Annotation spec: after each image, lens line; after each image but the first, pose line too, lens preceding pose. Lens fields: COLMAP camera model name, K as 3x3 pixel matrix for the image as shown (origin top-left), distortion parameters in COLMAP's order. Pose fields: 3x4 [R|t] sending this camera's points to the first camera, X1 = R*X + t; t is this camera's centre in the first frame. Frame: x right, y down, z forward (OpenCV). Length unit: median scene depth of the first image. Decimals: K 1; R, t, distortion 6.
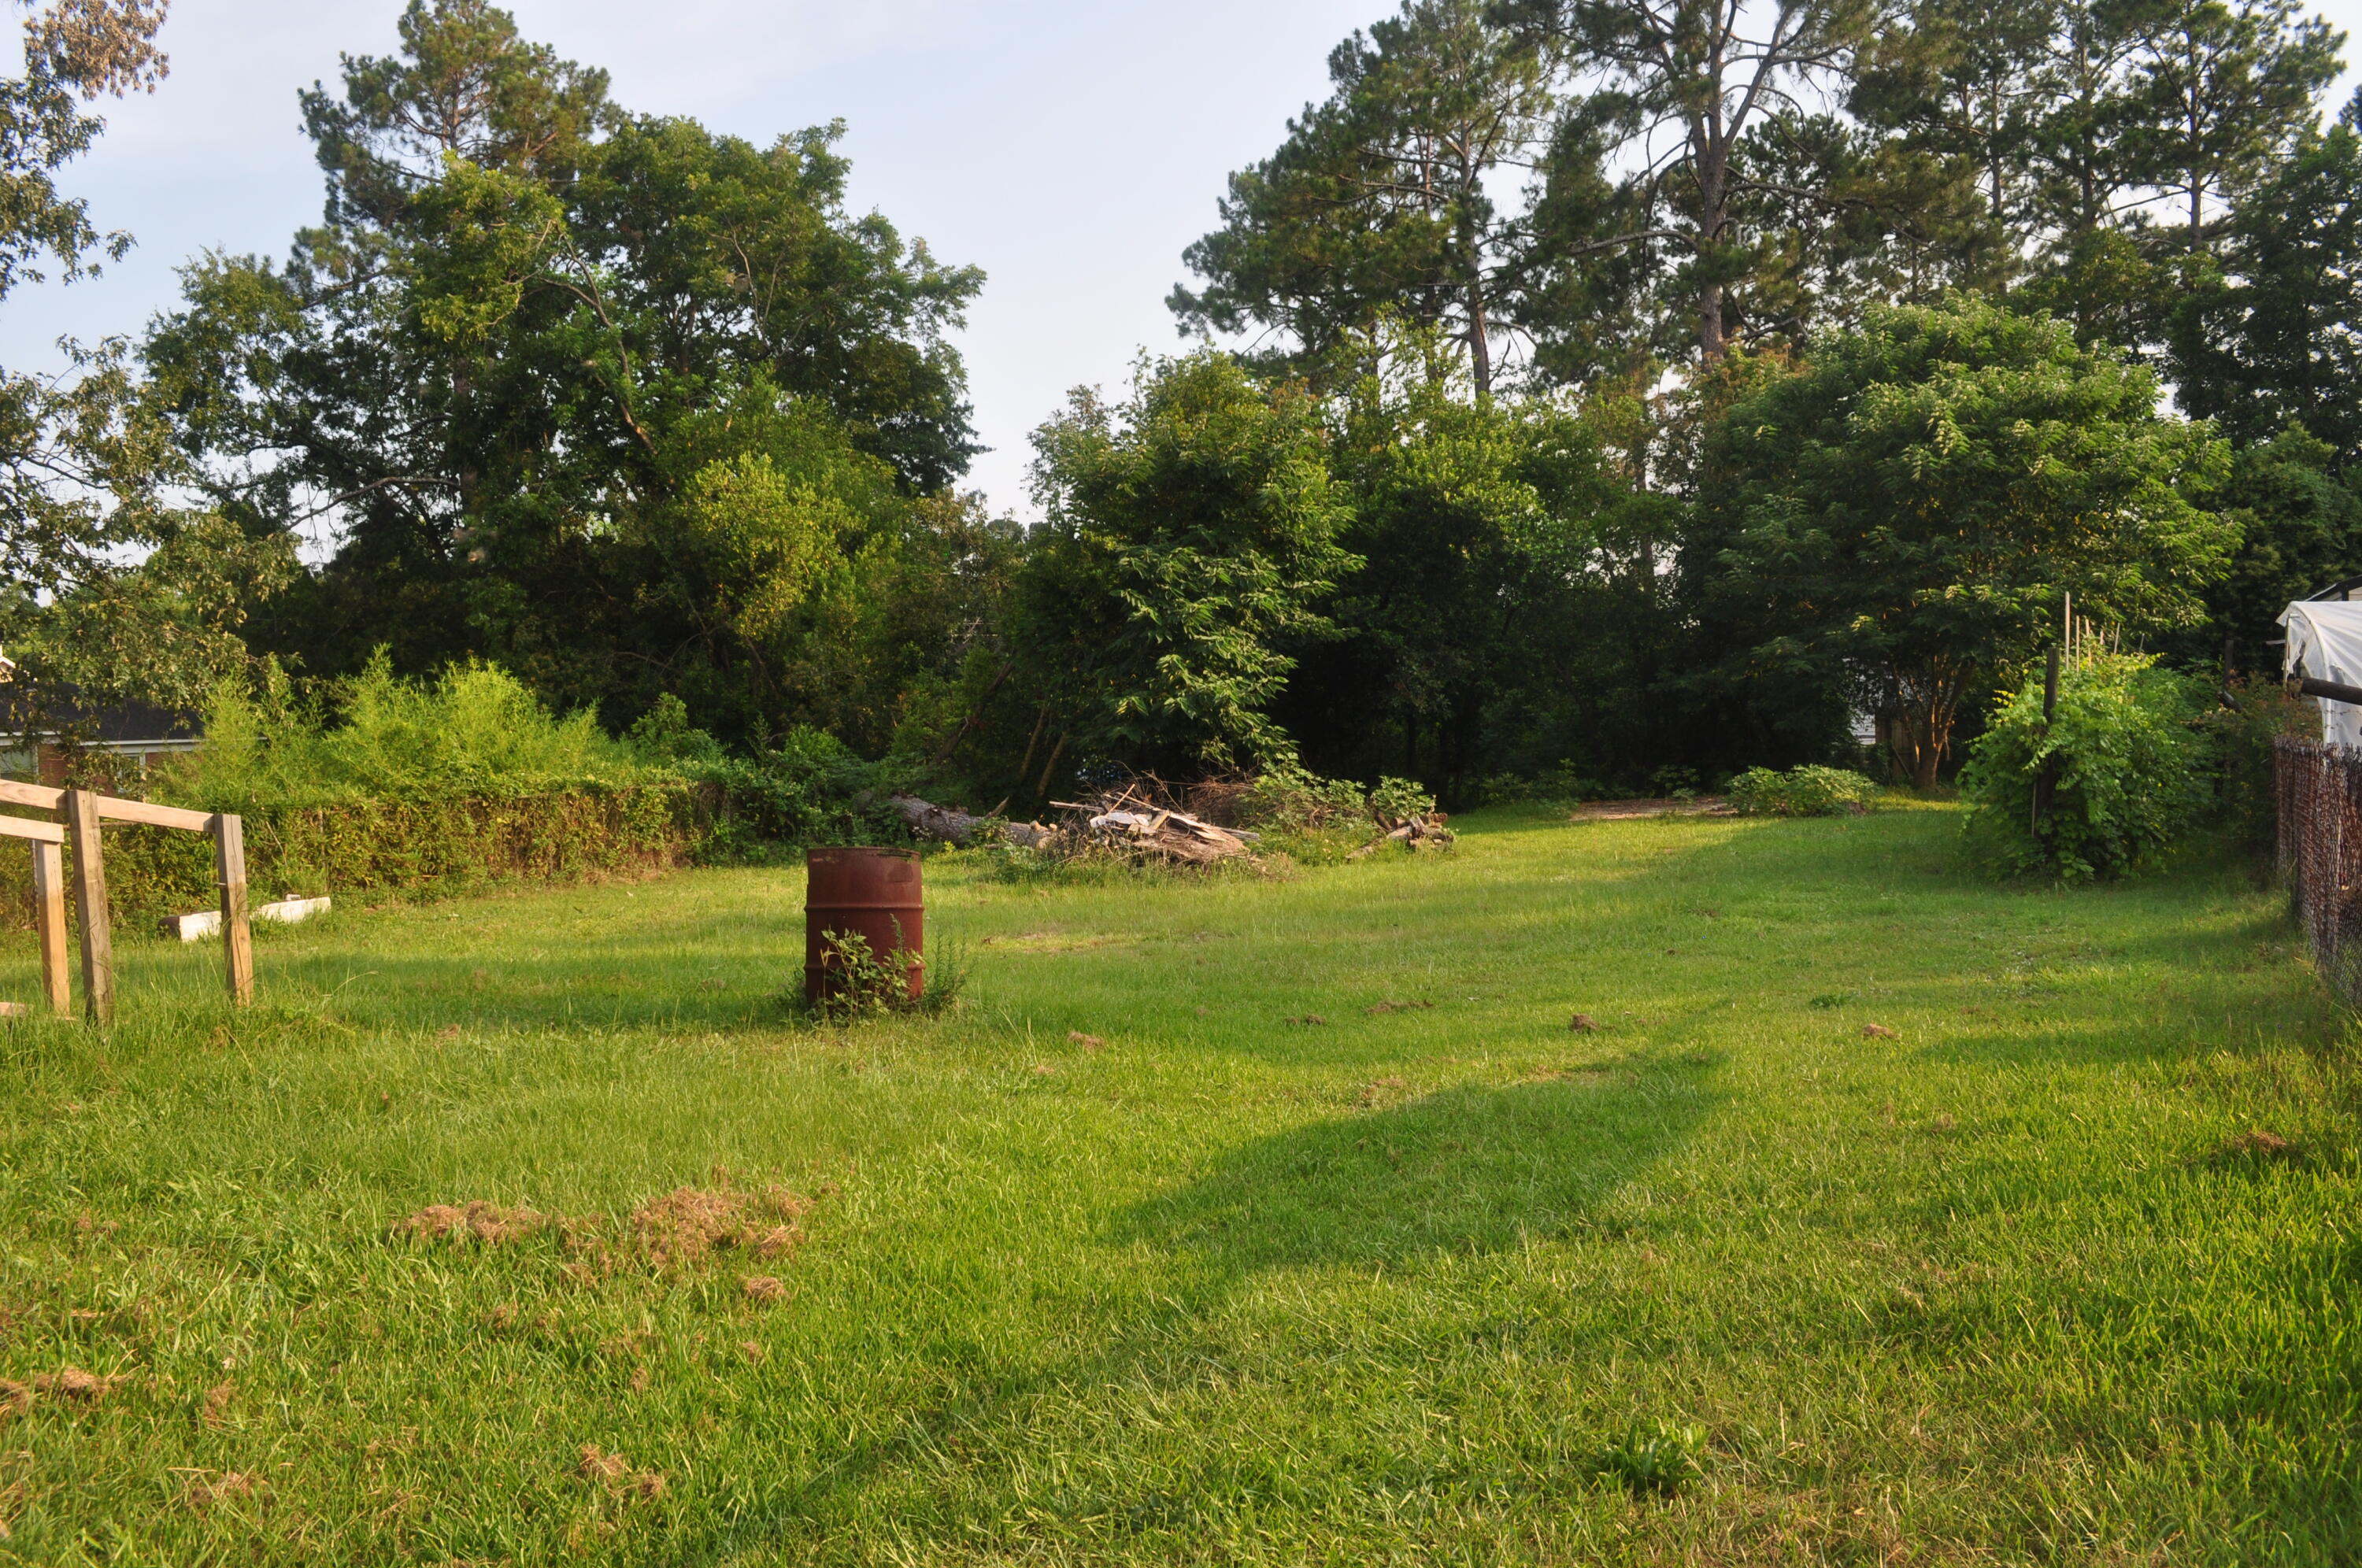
lens RADIAL K [[1830.7, 0, 1180.3], [0, 1830.7, 786.7], [0, 0, 1]] dist [-0.068451, -0.005809]
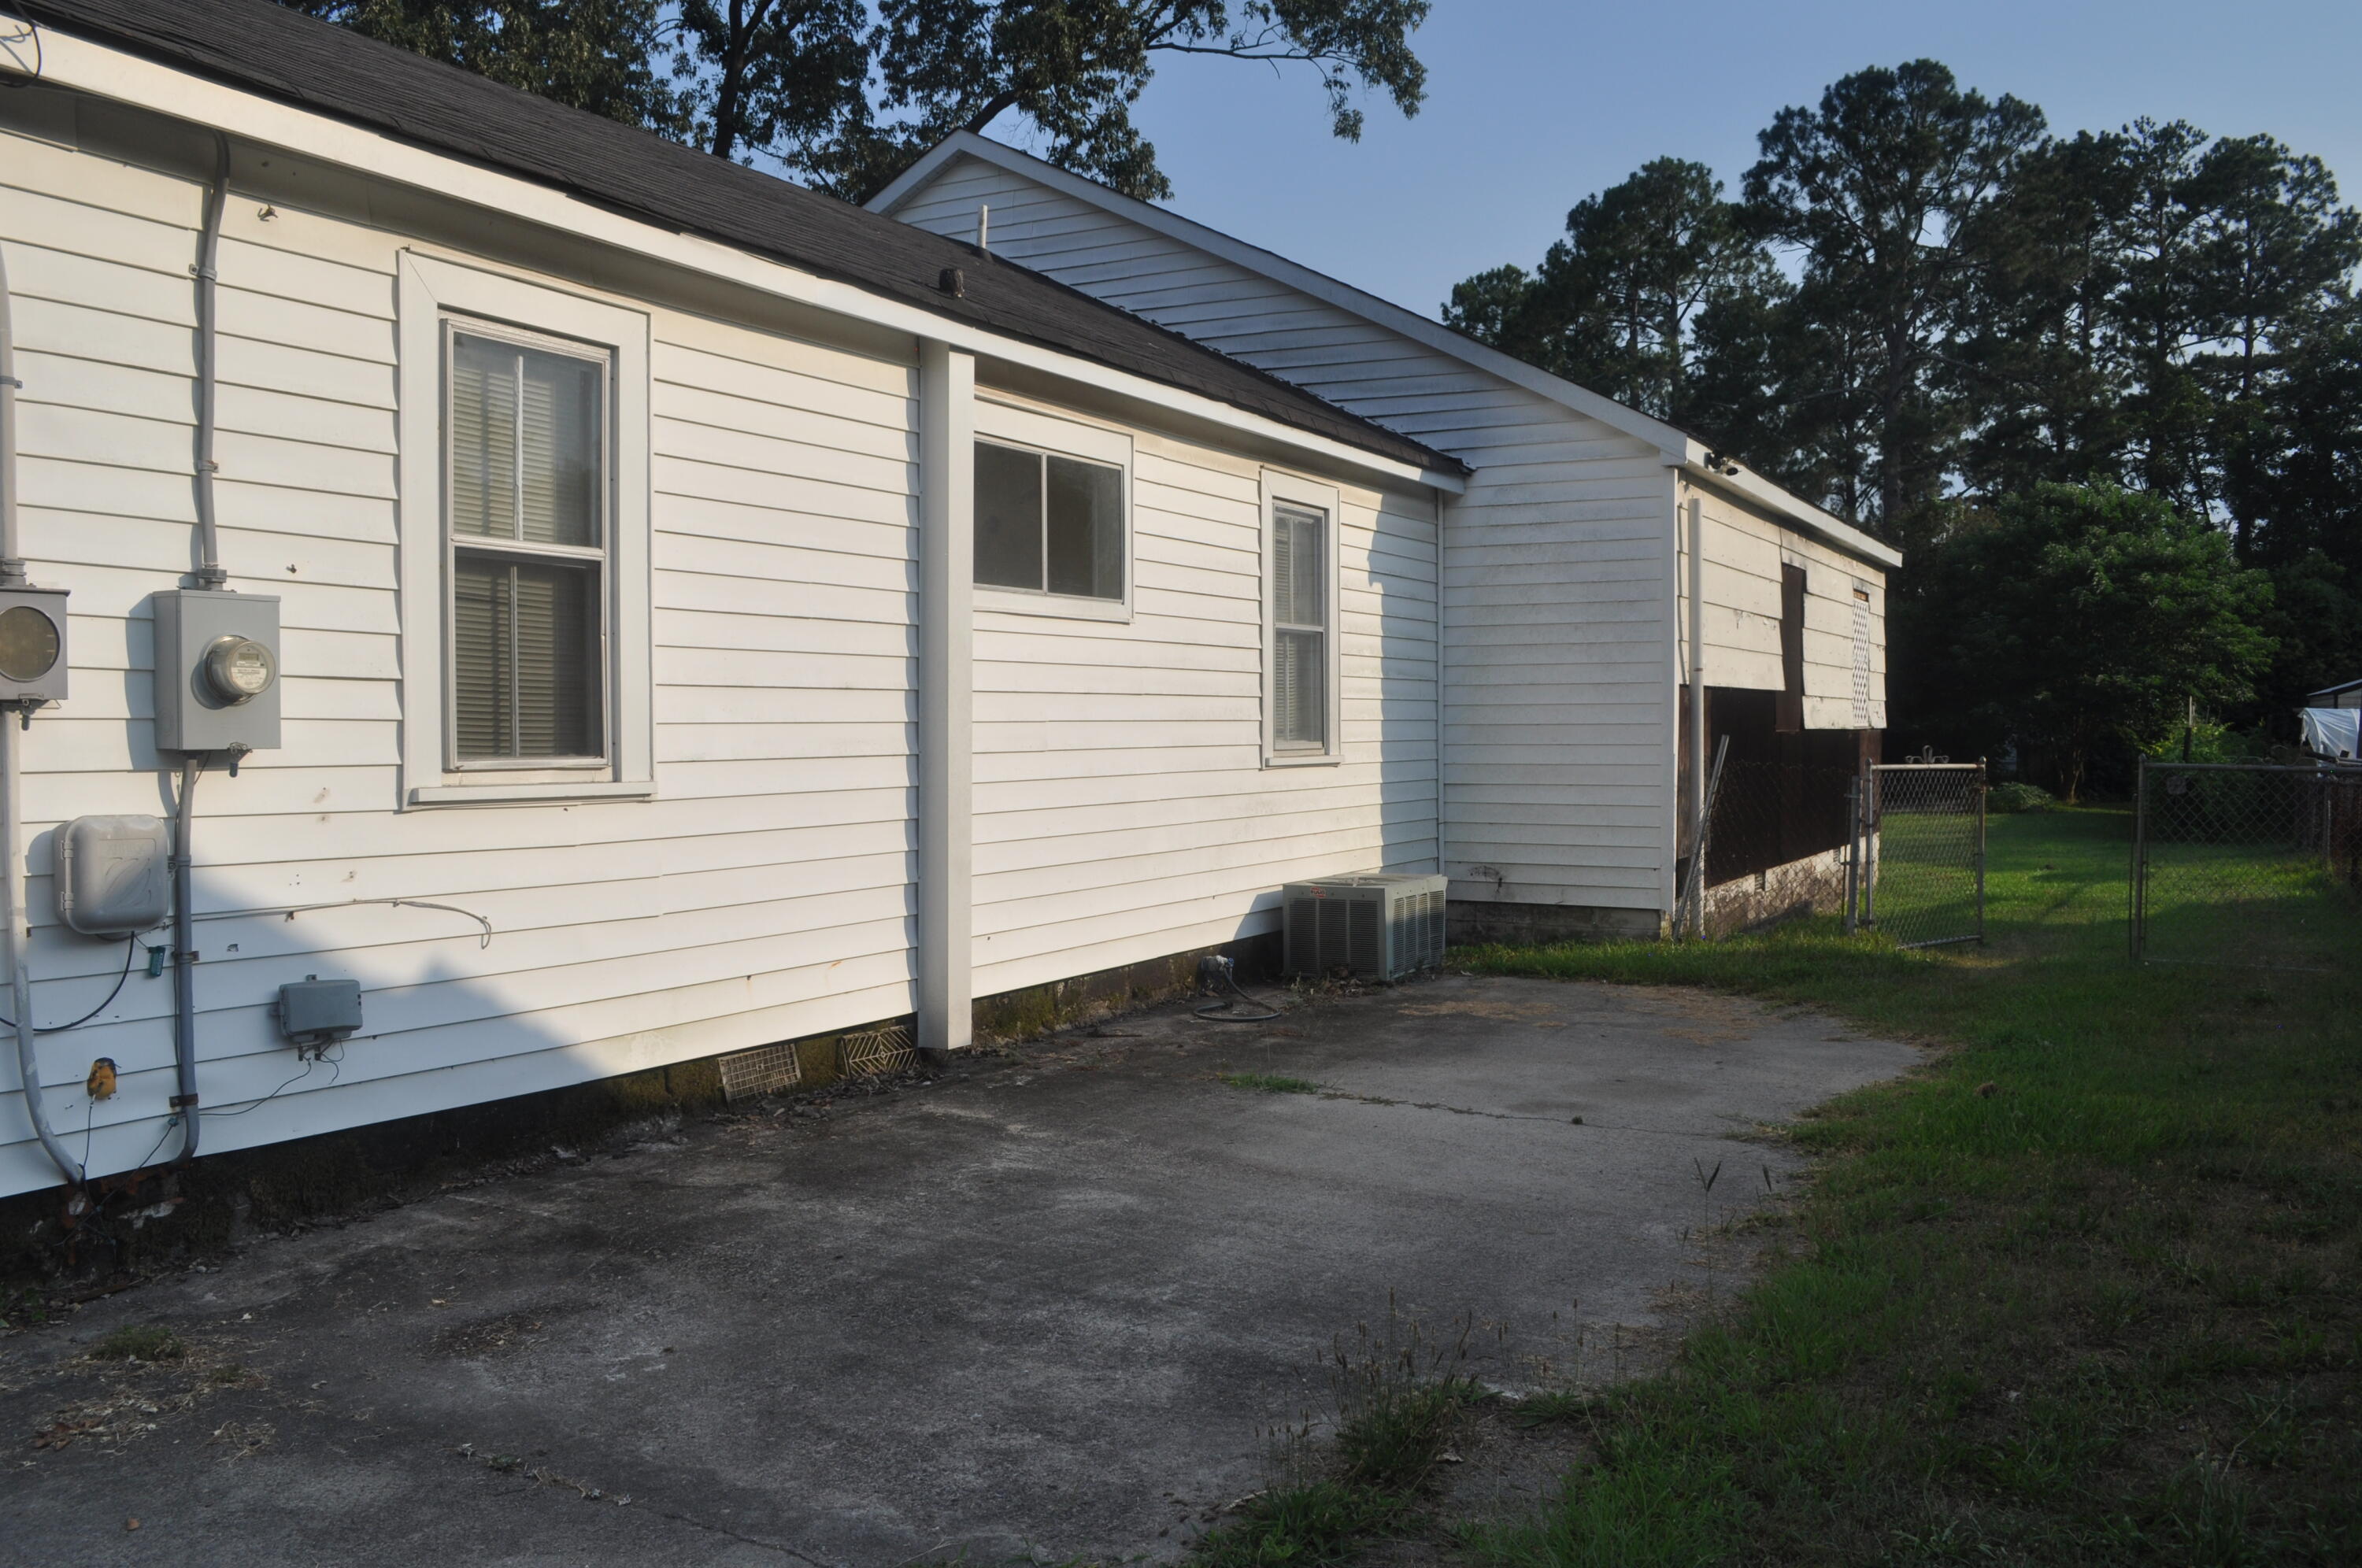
lens RADIAL K [[1830.7, 0, 1183.3], [0, 1830.7, 780.8], [0, 0, 1]] dist [-0.068451, -0.005809]
pose [[0.999505, 0.029935, -0.009683, -0.357127], [-0.029979, 0.999541, -0.004445, 0.015394], [0.009546, 0.004733, 0.999943, -0.588655]]
